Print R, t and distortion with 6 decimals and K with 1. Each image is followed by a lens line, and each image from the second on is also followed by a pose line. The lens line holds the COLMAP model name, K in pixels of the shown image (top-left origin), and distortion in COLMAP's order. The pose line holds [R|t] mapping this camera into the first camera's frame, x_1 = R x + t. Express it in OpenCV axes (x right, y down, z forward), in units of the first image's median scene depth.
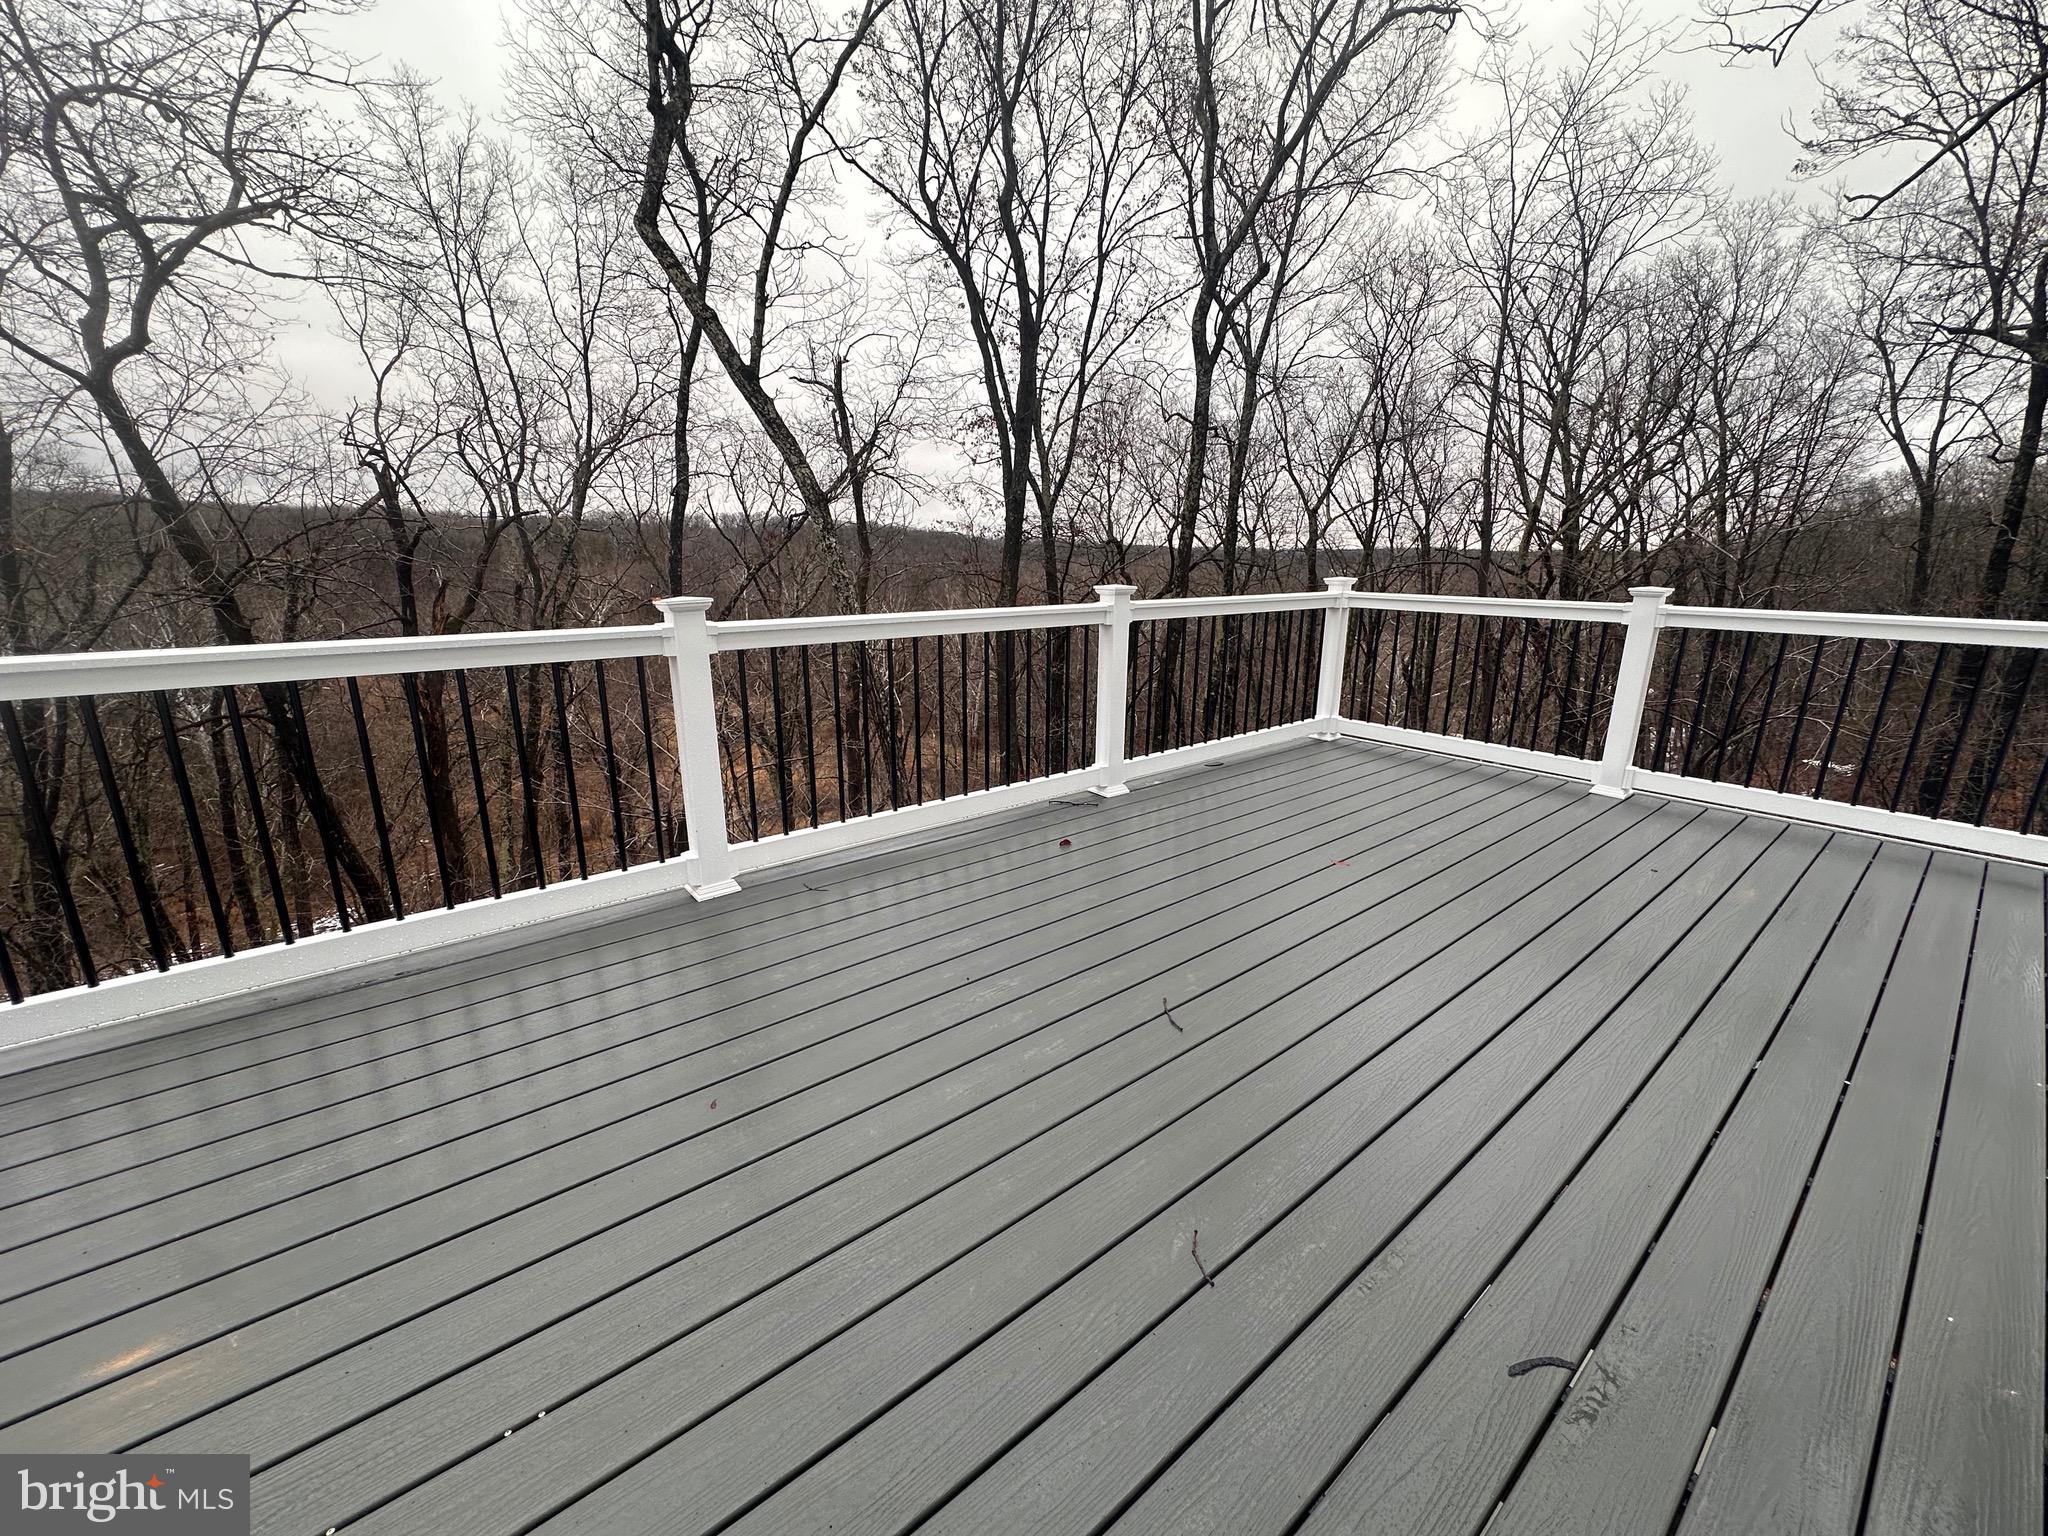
lens RADIAL K [[813.8, 0, 1022.8], [0, 813.8, 767.0], [0, 0, 1]] dist [-0.000686, -0.000133]
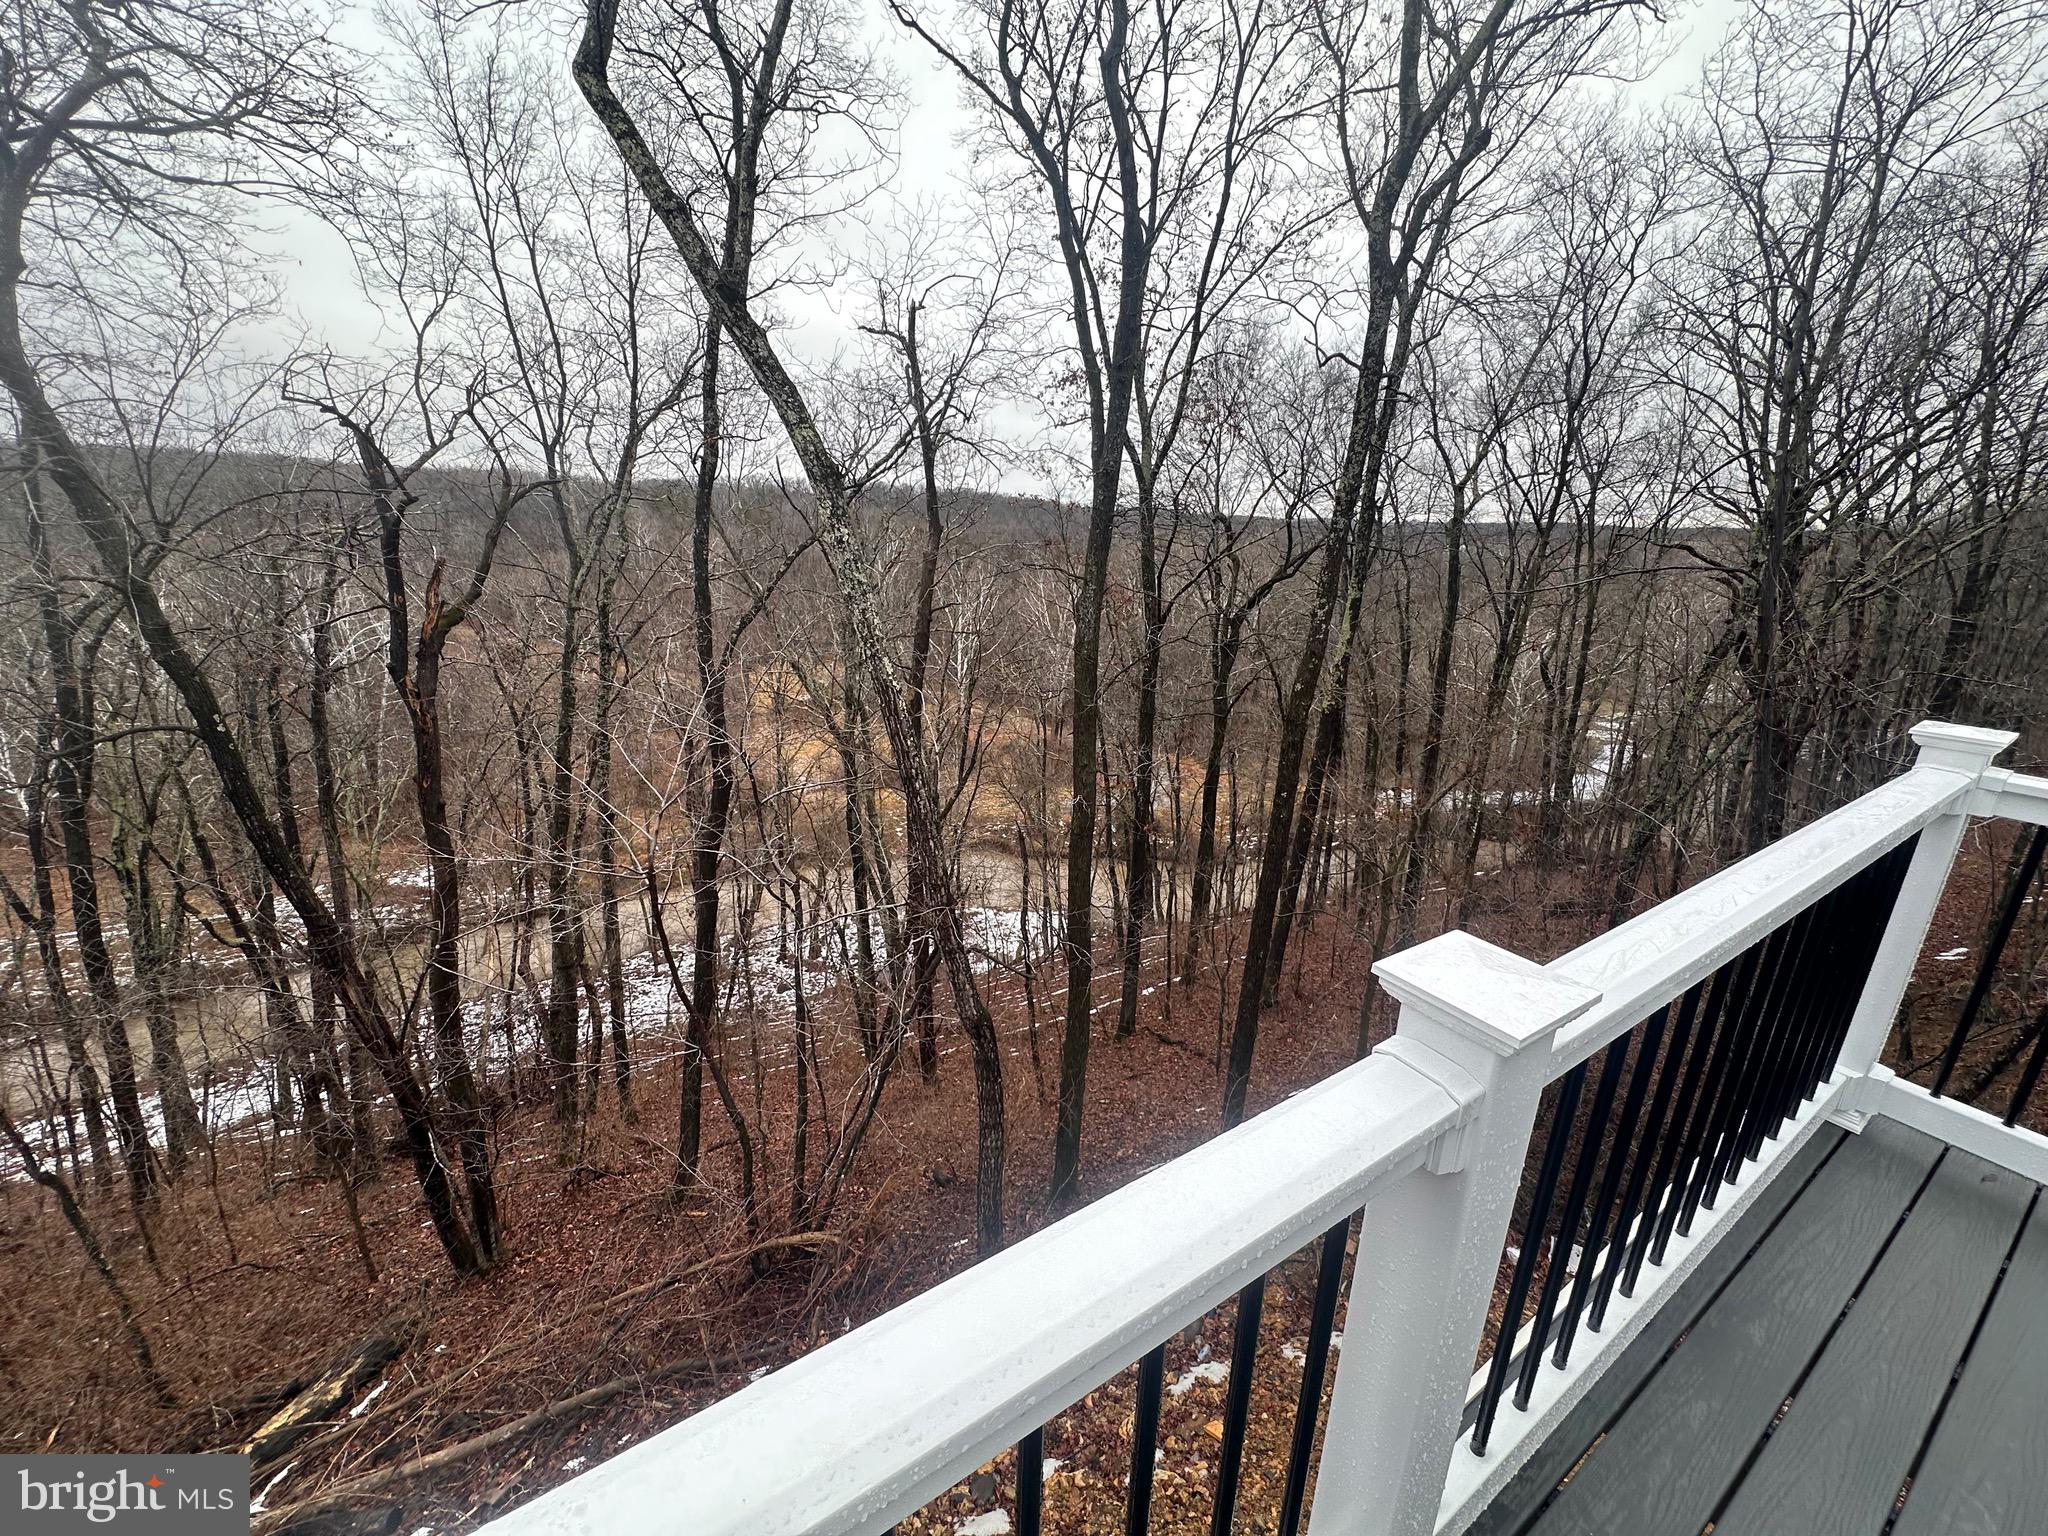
lens RADIAL K [[813.8, 0, 1025.1], [0, 813.8, 770.9], [0, 0, 1]] dist [-0.000686, -0.000133]
pose [[0.993930, 0.045852, -0.100004, 0.002705], [-0.041818, 0.998239, 0.042069, -0.049829], [0.101757, -0.037632, 0.994097, 0.140285]]
